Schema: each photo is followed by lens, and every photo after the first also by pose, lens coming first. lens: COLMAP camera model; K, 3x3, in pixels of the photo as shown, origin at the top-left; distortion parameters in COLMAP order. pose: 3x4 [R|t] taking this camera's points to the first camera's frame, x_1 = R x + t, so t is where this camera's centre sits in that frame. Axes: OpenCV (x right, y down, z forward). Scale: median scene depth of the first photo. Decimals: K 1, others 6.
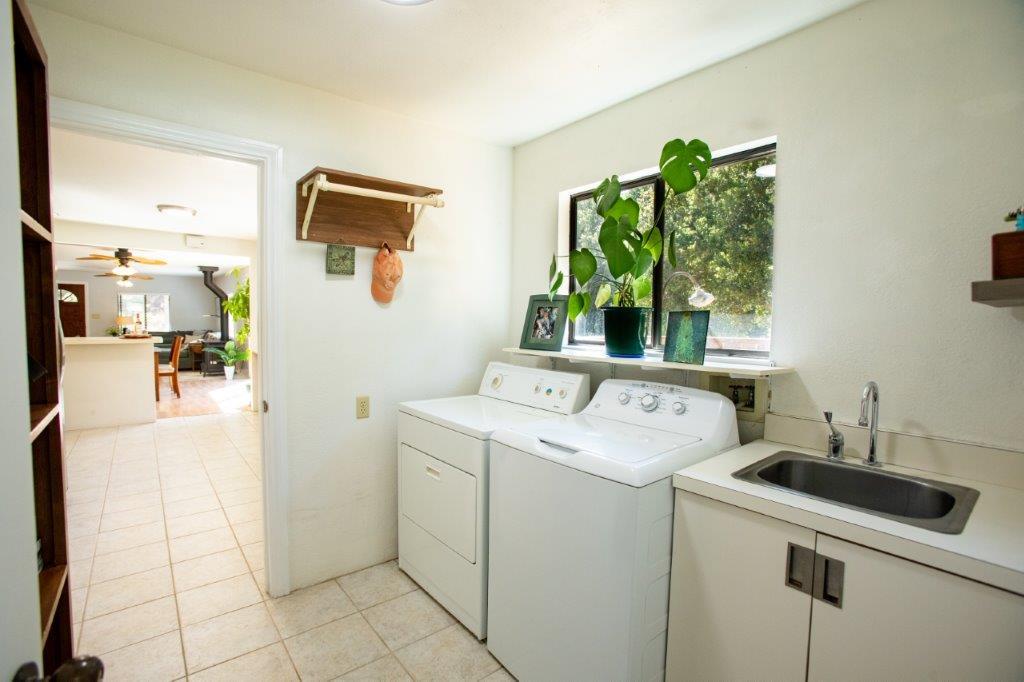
lens RADIAL K [[472.0, 0, 506.1], [0, 472.0, 347.1], [0, 0, 1]] dist [-0.005131, -0.000051]
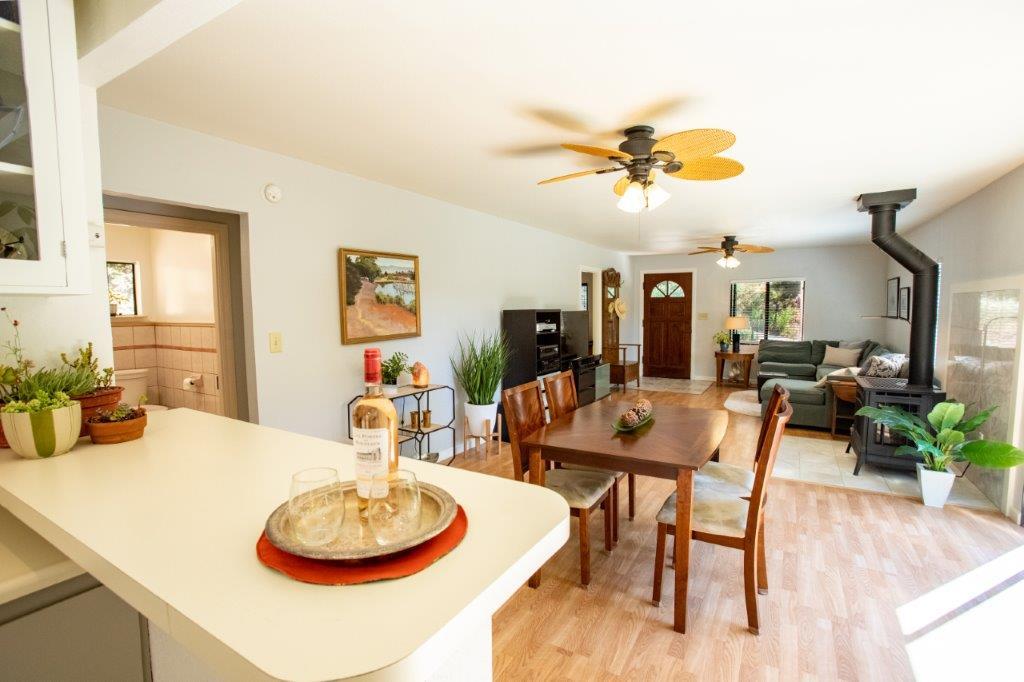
lens RADIAL K [[472.0, 0, 512.0], [0, 472.0, 340.6], [0, 0, 1]] dist [-0.005131, -0.000051]
pose [[0.361644, 0.046176, -0.931172, -0.360474], [-0.042682, 0.998546, 0.032940, -0.045743], [0.931339, 0.027832, 0.363089, 0.548729]]
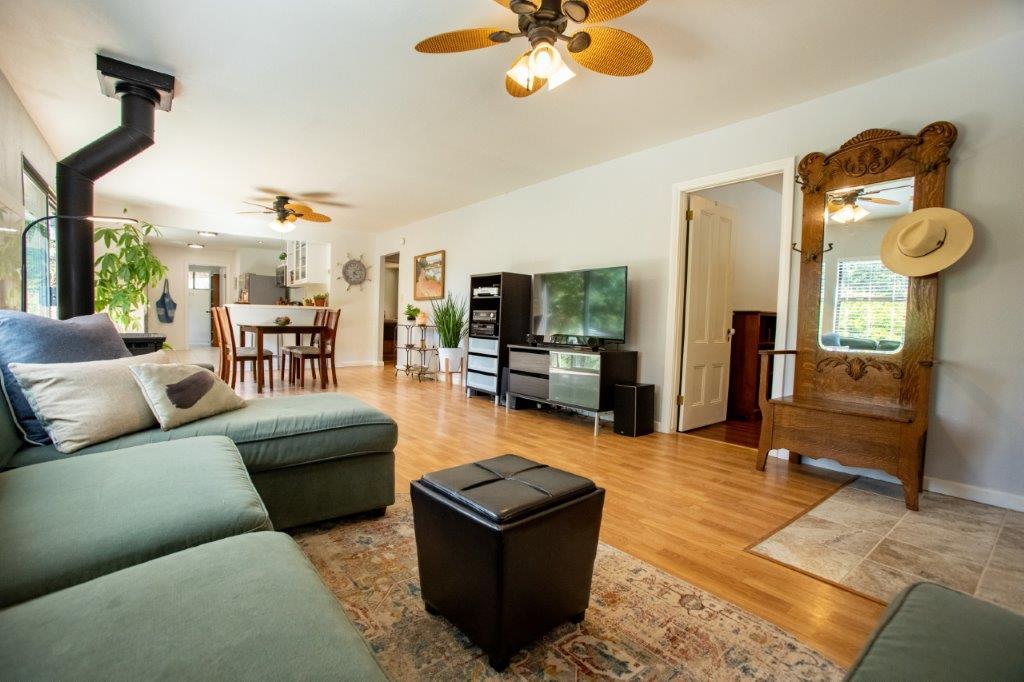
lens RADIAL K [[472.0, 0, 509.3], [0, 472.0, 342.1], [0, 0, 1]] dist [-0.005131, -0.000051]
pose [[-0.998678, -0.035947, -0.036747, -0.514431], [-0.039681, 0.993517, 0.106530, -0.045902], [0.032679, 0.107848, -0.993630, 0.790822]]
